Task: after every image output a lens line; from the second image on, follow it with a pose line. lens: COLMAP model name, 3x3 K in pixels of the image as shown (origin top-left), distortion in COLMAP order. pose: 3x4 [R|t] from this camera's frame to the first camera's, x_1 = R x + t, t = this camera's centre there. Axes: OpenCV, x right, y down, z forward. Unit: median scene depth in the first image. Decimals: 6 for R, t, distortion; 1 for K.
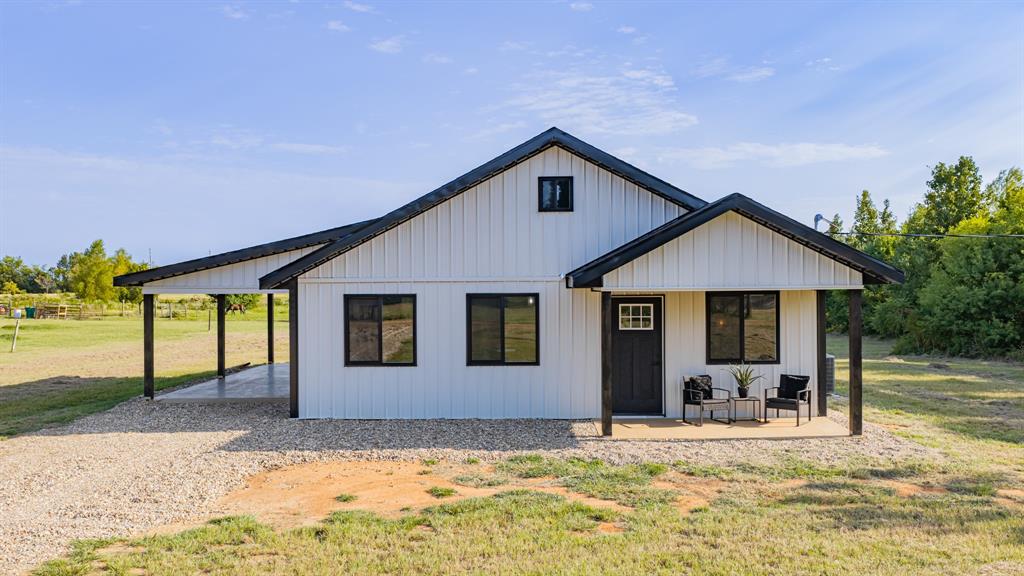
lens RADIAL K [[856.9, 0, 498.0], [0, 856.9, 289.9], [0, 0, 1]] dist [0.006119, 0.002497]
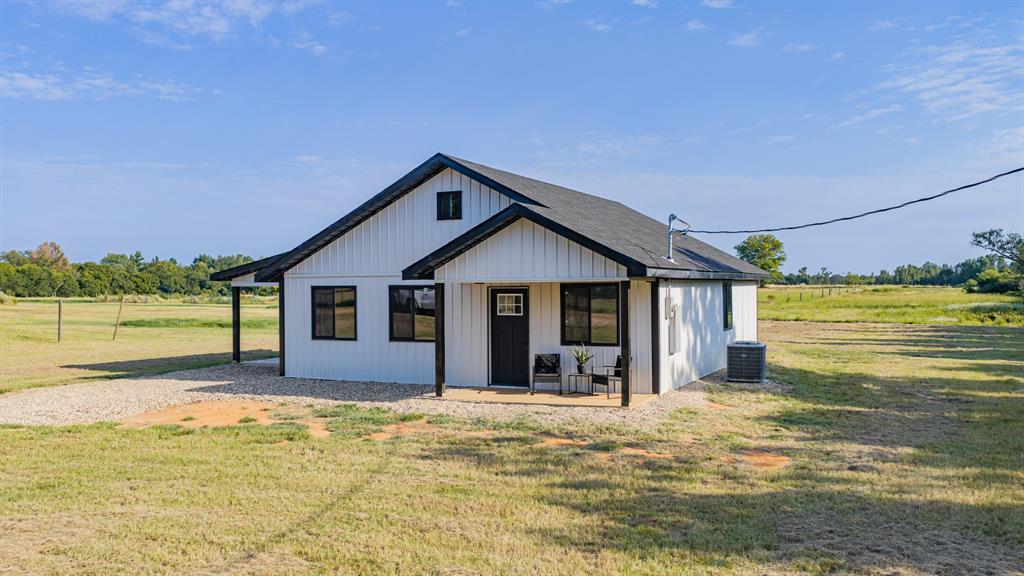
lens RADIAL K [[851.4, 0, 512.0], [0, 851.4, 288.0], [0, 0, 1]] dist [-0.000669, -0.029173]
pose [[0.916445, -0.000016, -0.400161, 0.353515], [0.000141, 1.000000, 0.000283, 0.004267], [0.400161, -0.000316, 0.916445, -0.055336]]
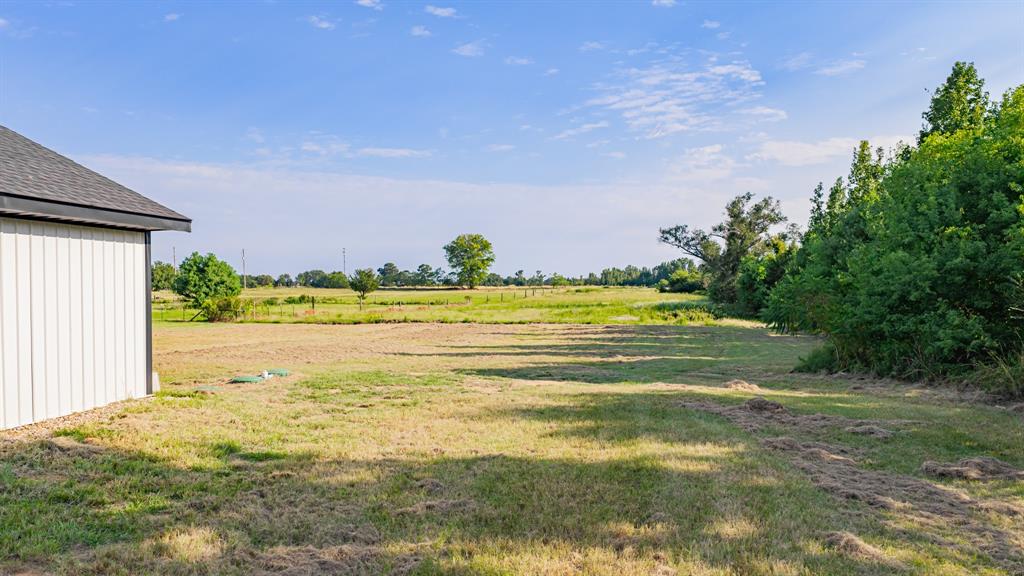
lens RADIAL K [[838.6, 0, 512.6], [0, 838.6, 270.7], [0, 0, 1]] dist [0.034172, -0.001501]
pose [[0.994947, -0.008721, -0.100027, 0.449168], [0.006283, 0.999676, -0.024665, 0.026933], [0.100209, 0.023912, 0.994679, 0.563094]]
